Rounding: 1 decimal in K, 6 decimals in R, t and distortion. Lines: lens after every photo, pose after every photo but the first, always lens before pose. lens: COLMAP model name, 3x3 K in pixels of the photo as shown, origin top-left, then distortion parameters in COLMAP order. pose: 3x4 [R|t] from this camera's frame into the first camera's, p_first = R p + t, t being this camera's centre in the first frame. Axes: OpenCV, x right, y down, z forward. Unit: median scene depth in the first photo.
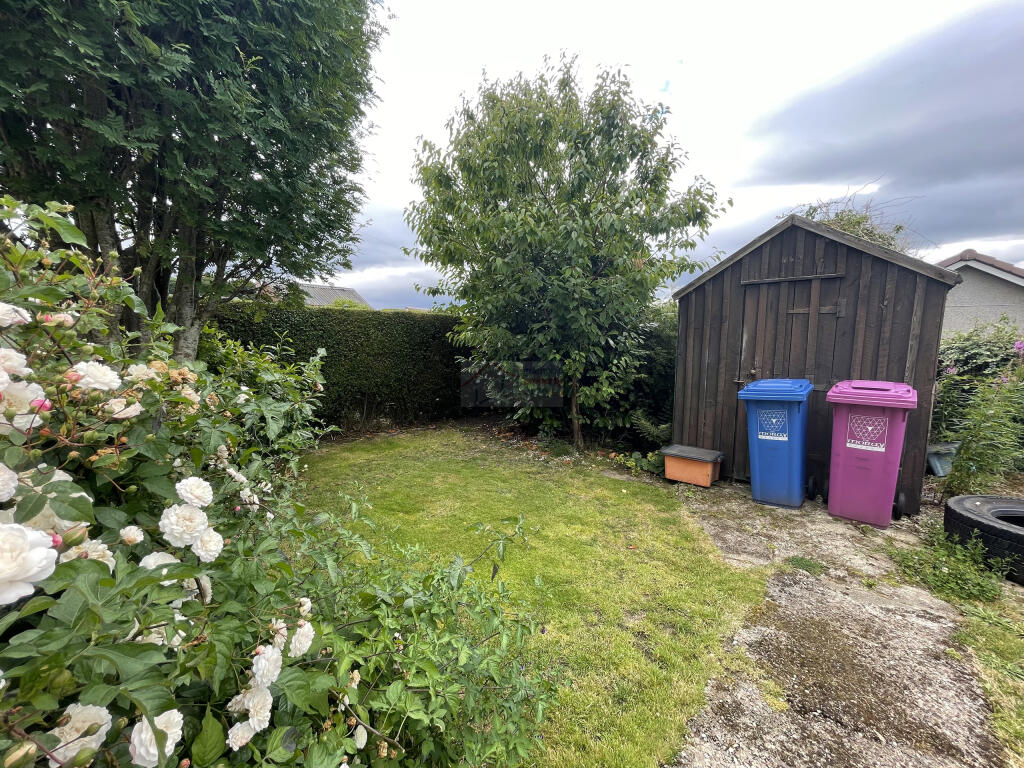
lens RADIAL K [[407.2, 0, 512.0], [0, 407.2, 384.0], [0, 0, 1]] dist [0.010626, -0.000004]
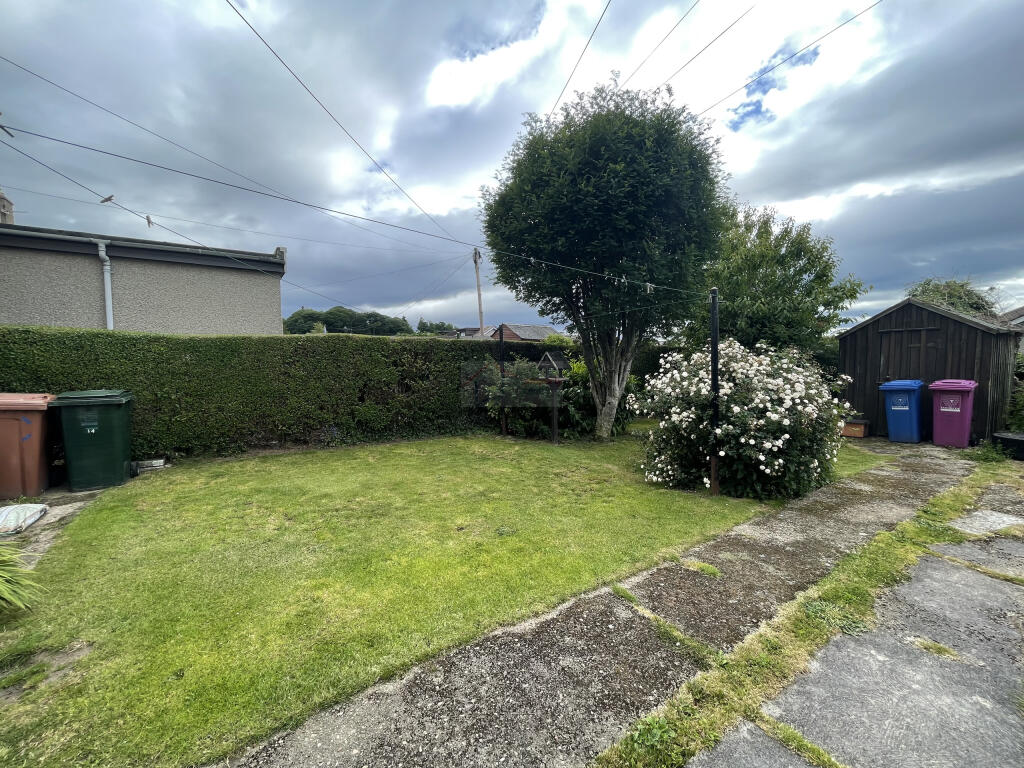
lens RADIAL K [[407.2, 0, 512.0], [0, 407.2, 384.0], [0, 0, 1]] dist [0.010626, -0.000004]
pose [[0.975517, 0.002800, -0.219906, -0.776016], [-0.014690, 0.998515, -0.052451, 0.143272], [0.219433, 0.054397, 0.974110, -1.387379]]
